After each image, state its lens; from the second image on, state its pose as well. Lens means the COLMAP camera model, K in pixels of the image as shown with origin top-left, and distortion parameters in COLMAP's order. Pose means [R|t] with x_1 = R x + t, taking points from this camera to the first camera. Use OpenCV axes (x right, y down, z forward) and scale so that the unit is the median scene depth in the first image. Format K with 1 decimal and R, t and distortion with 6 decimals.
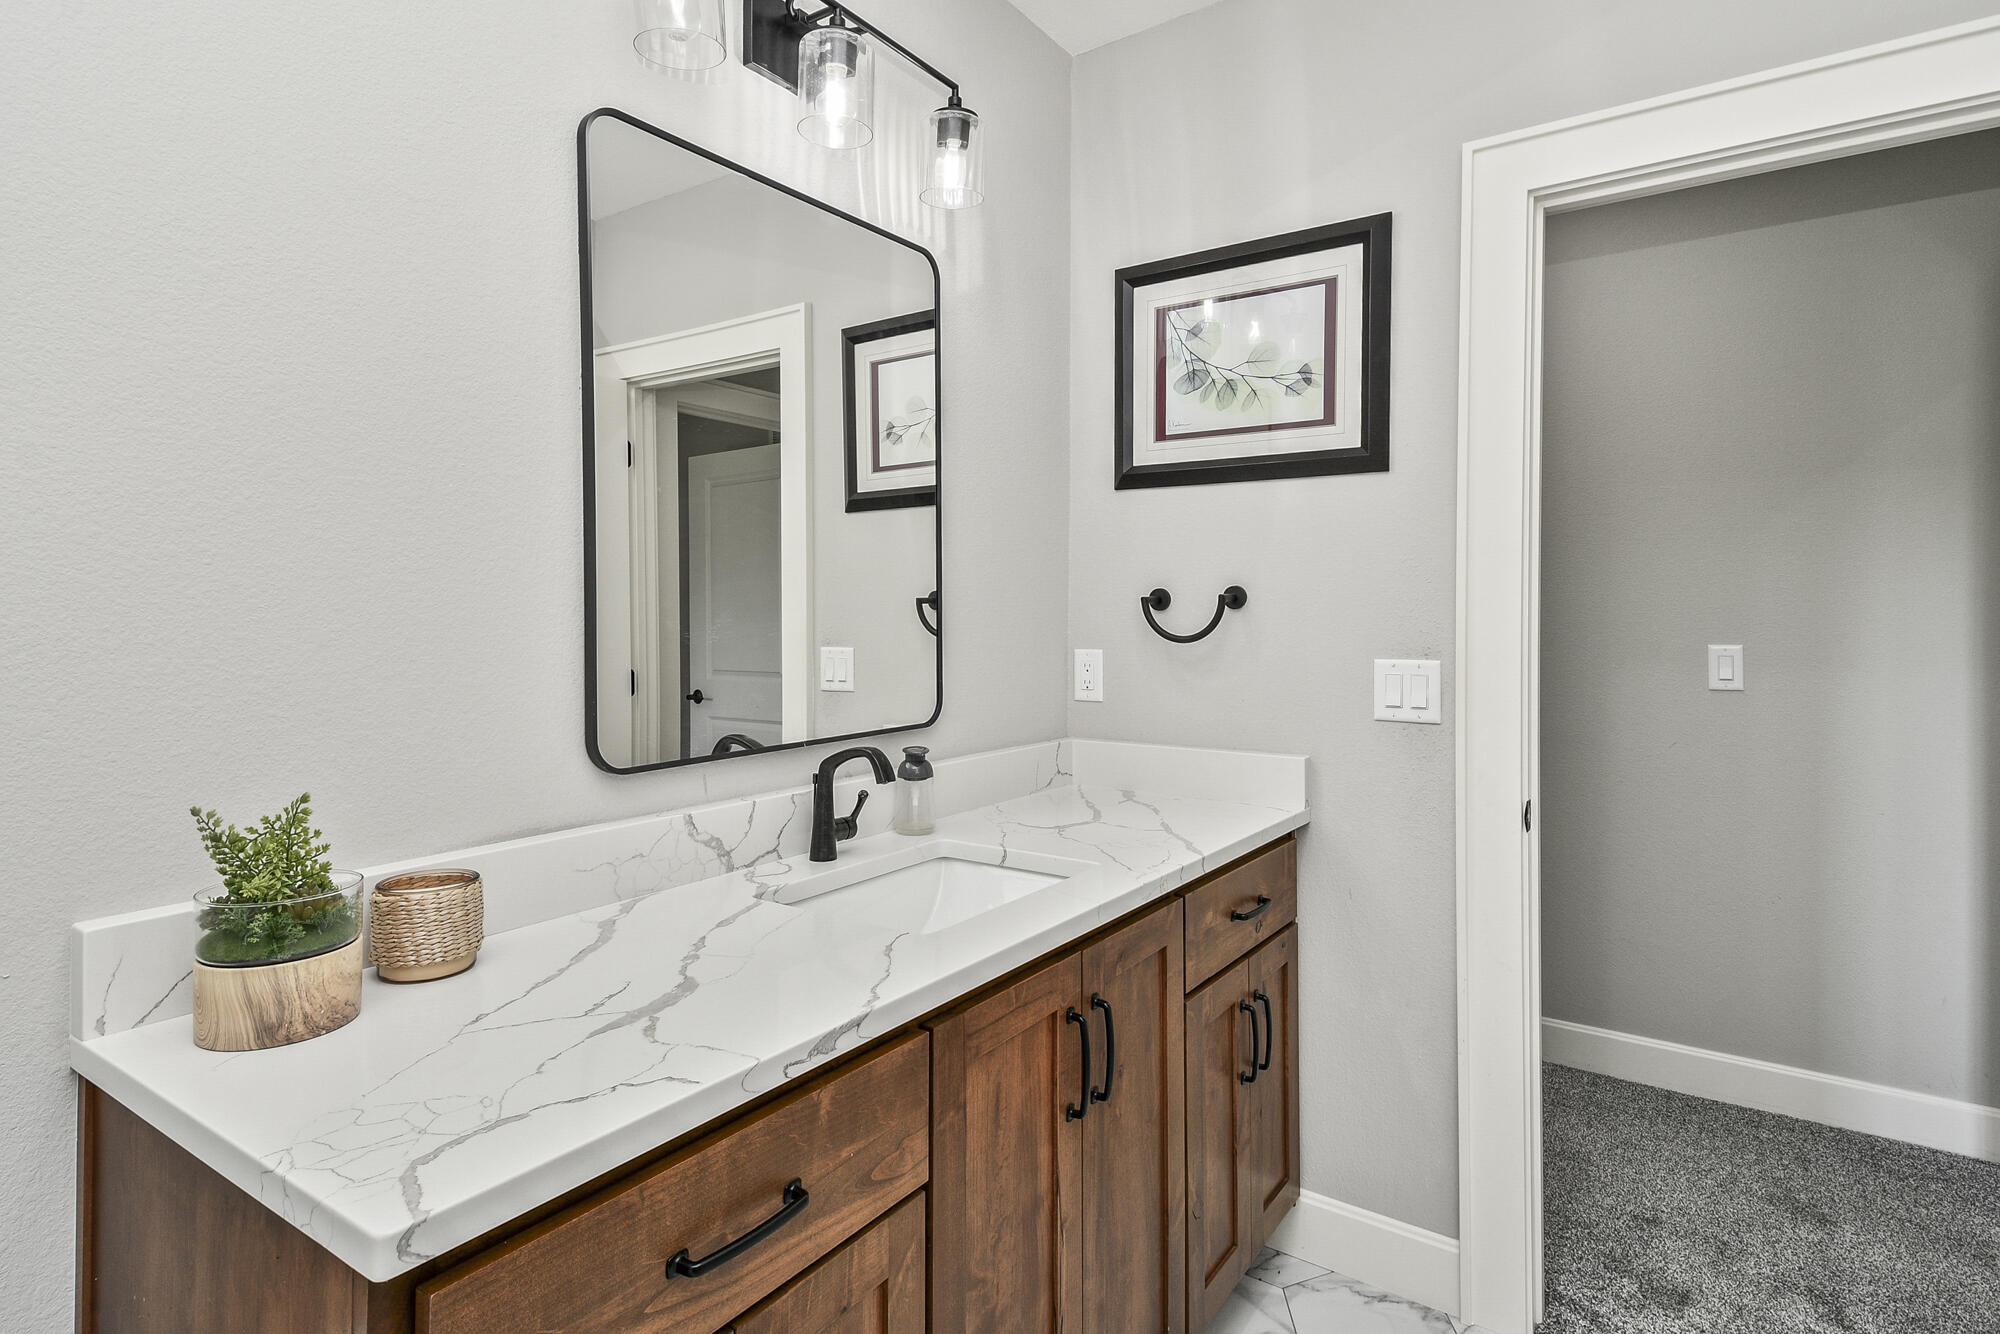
lens RADIAL K [[1042.3, 0, 996.9], [0, 1042.3, 600.8], [0, 0, 1]] dist [-0.000585, -0.000203]
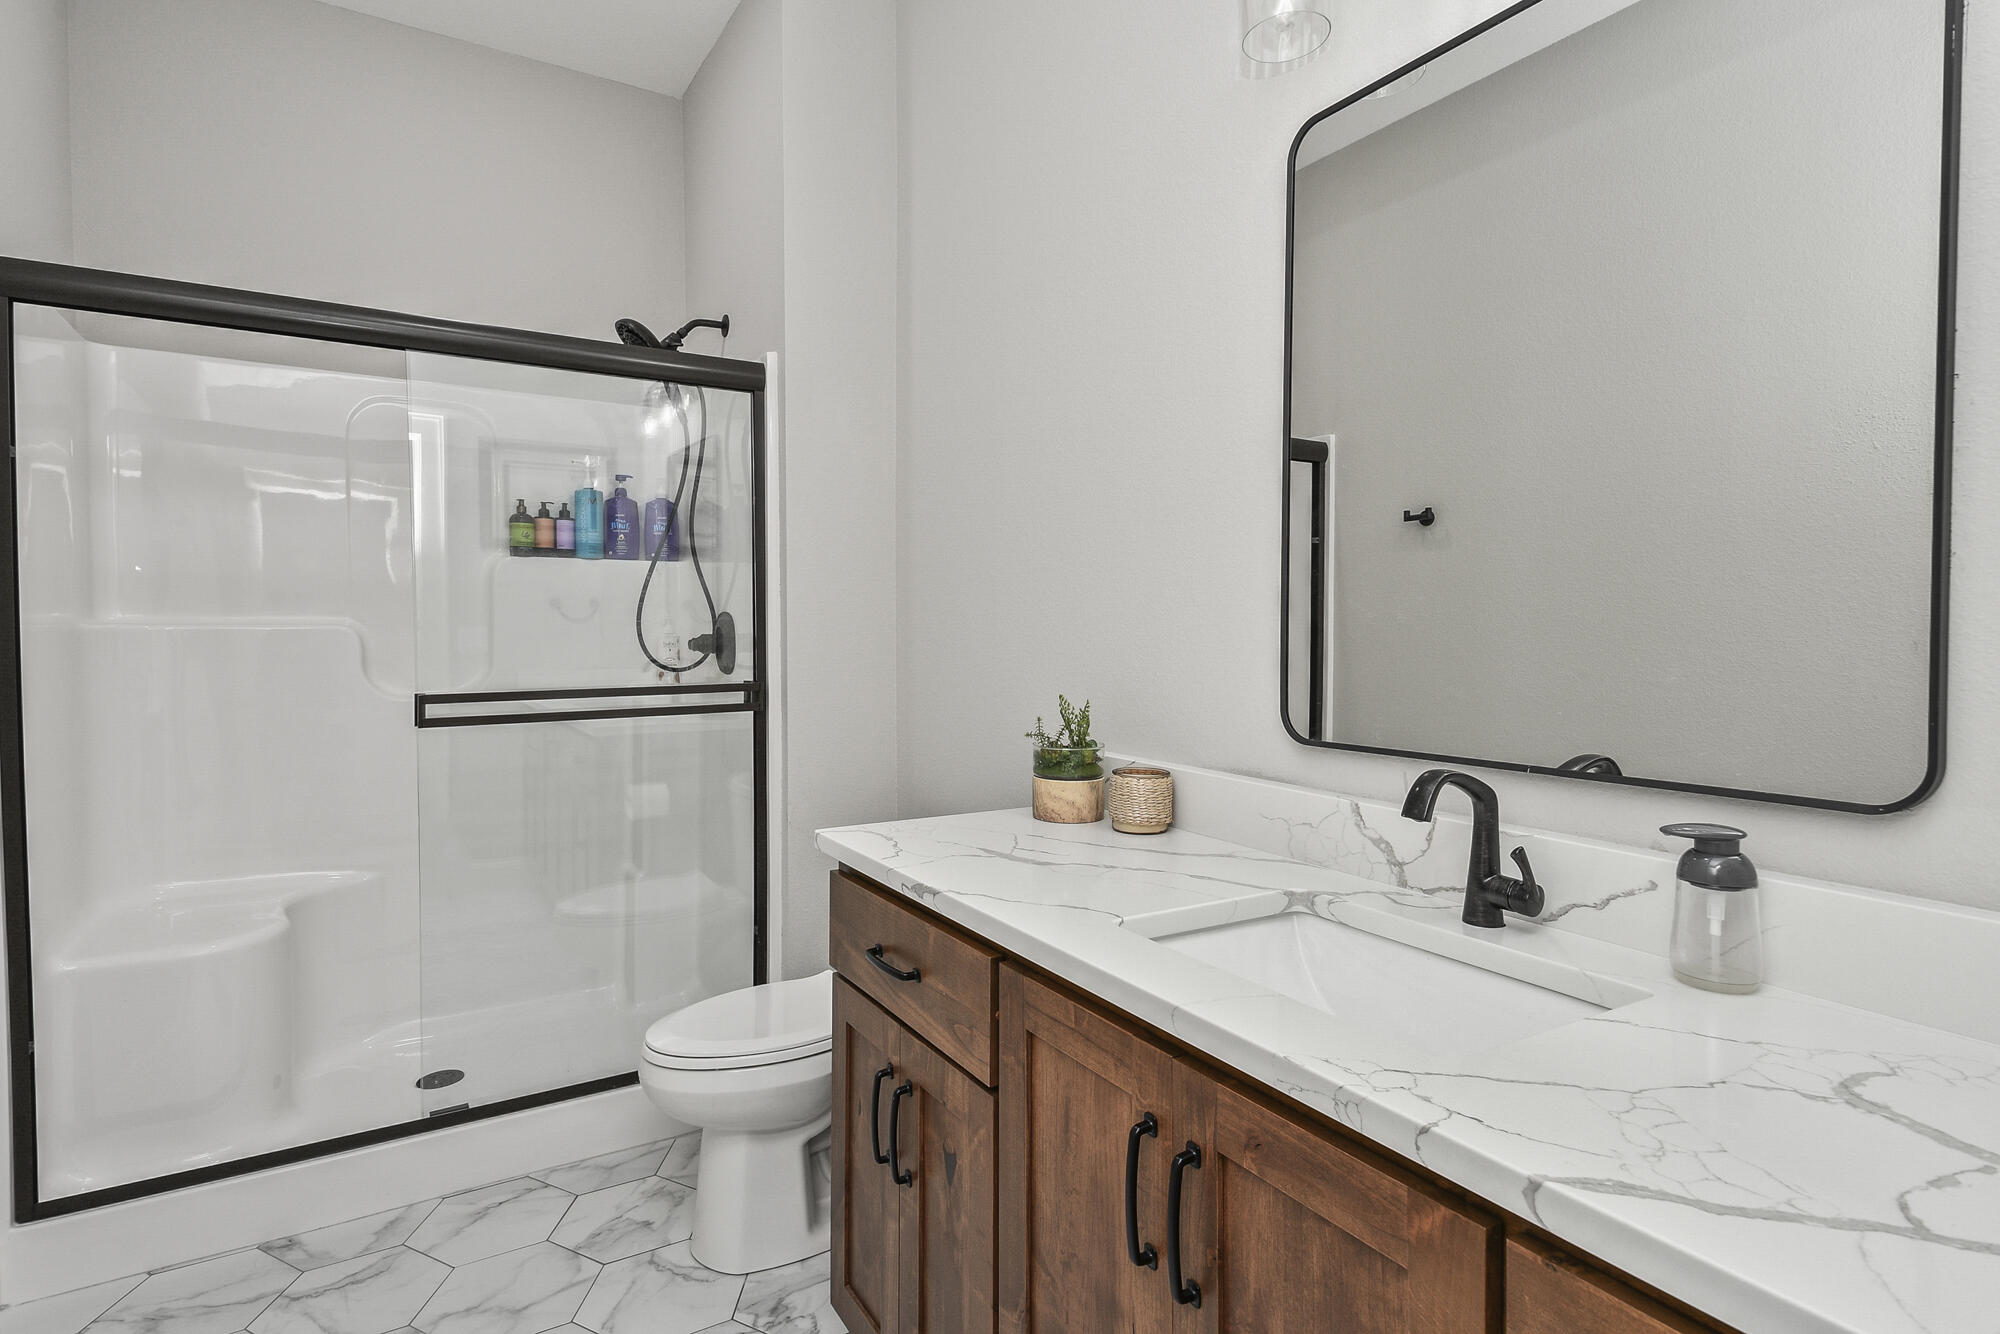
lens RADIAL K [[1039.7, 0, 1014.5], [0, 1039.7, 663.3], [0, 0, 1]] dist [0.000047, -0.000519]
pose [[-0.410766, 0.024088, -0.911423, 0.832491], [0.005132, 0.999696, 0.024108, 0.061175], [0.911726, 0.005225, -0.410765, 1.315930]]
